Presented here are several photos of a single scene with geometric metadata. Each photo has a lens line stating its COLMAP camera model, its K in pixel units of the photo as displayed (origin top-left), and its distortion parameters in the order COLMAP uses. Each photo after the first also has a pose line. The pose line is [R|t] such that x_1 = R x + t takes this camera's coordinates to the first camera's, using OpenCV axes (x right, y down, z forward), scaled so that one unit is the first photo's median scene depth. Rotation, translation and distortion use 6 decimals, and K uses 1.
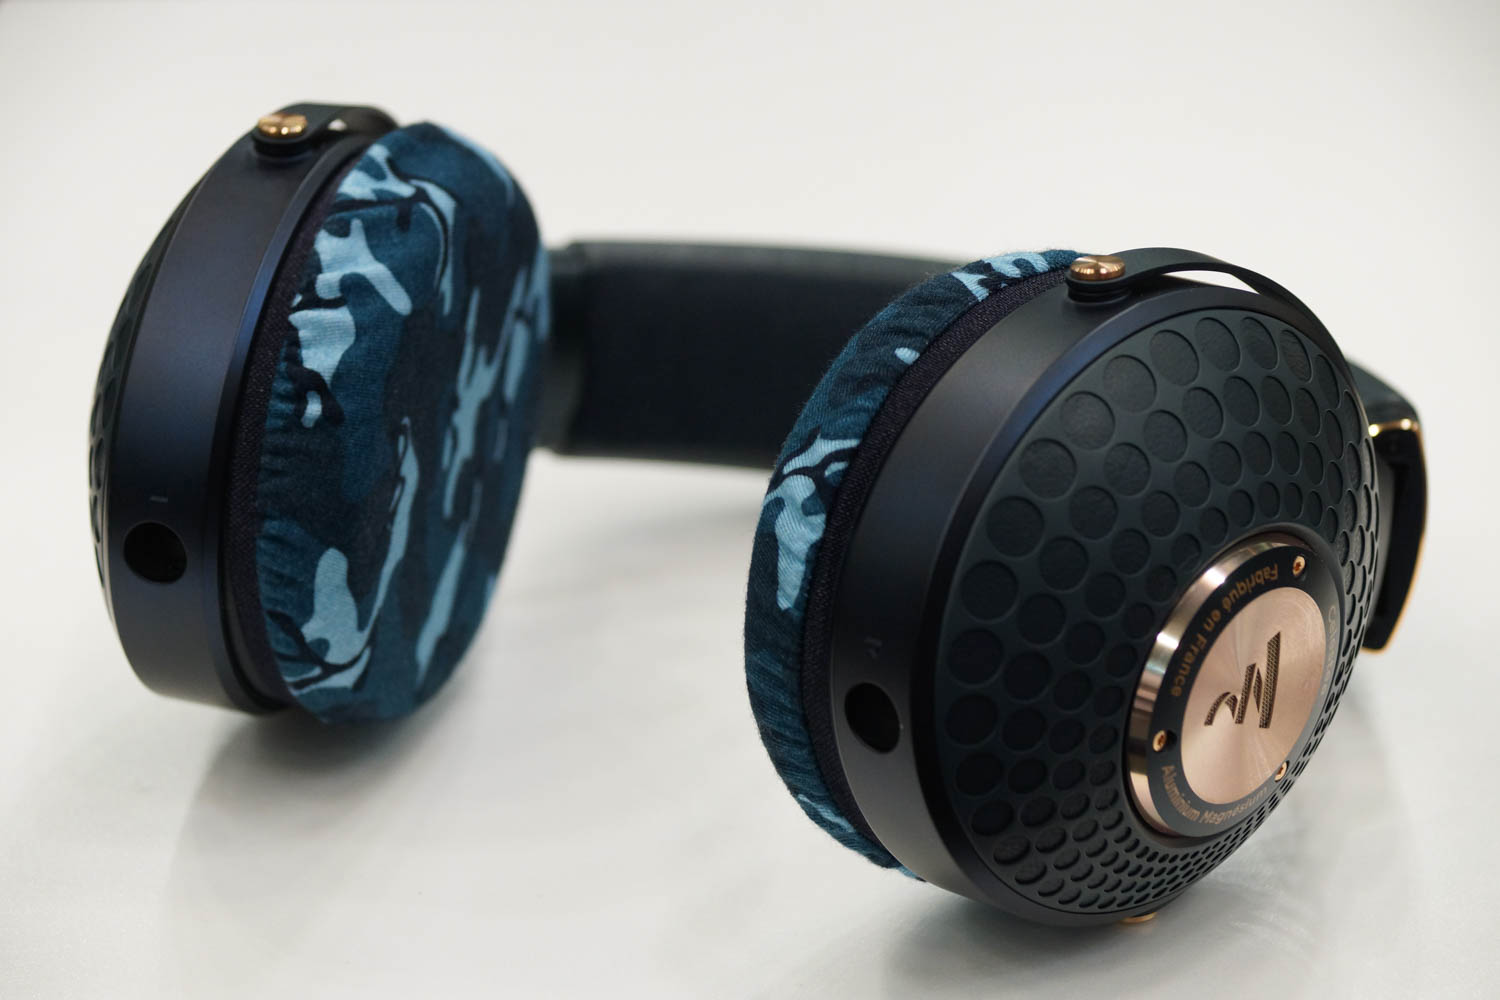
lens RADIAL K [[4541.6, 0, 750.0], [0, 4541.6, 500.0], [0, 0, 1]] dist [0.140068, 0.181146]
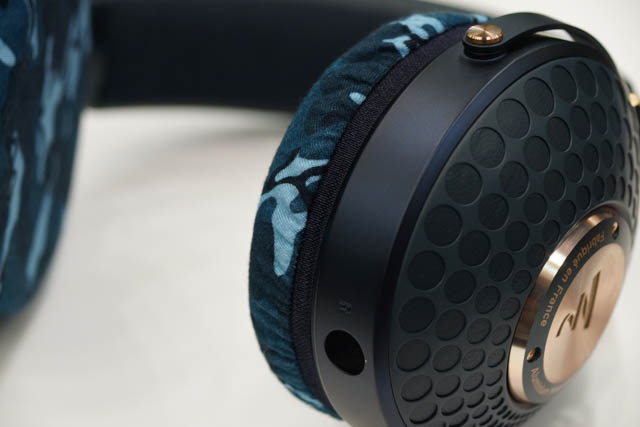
lens RADIAL K [[1840.8, 0, 320.9], [0, 1840.8, 281.4], [0, 0, 1]] dist [0.004198, 0.740436]
pose [[0.995087, -0.033769, 0.093065, -0.034347], [0.018792, 0.987366, 0.157337, -0.067170], [-0.097203, -0.154815, 0.983150, 0.410266]]
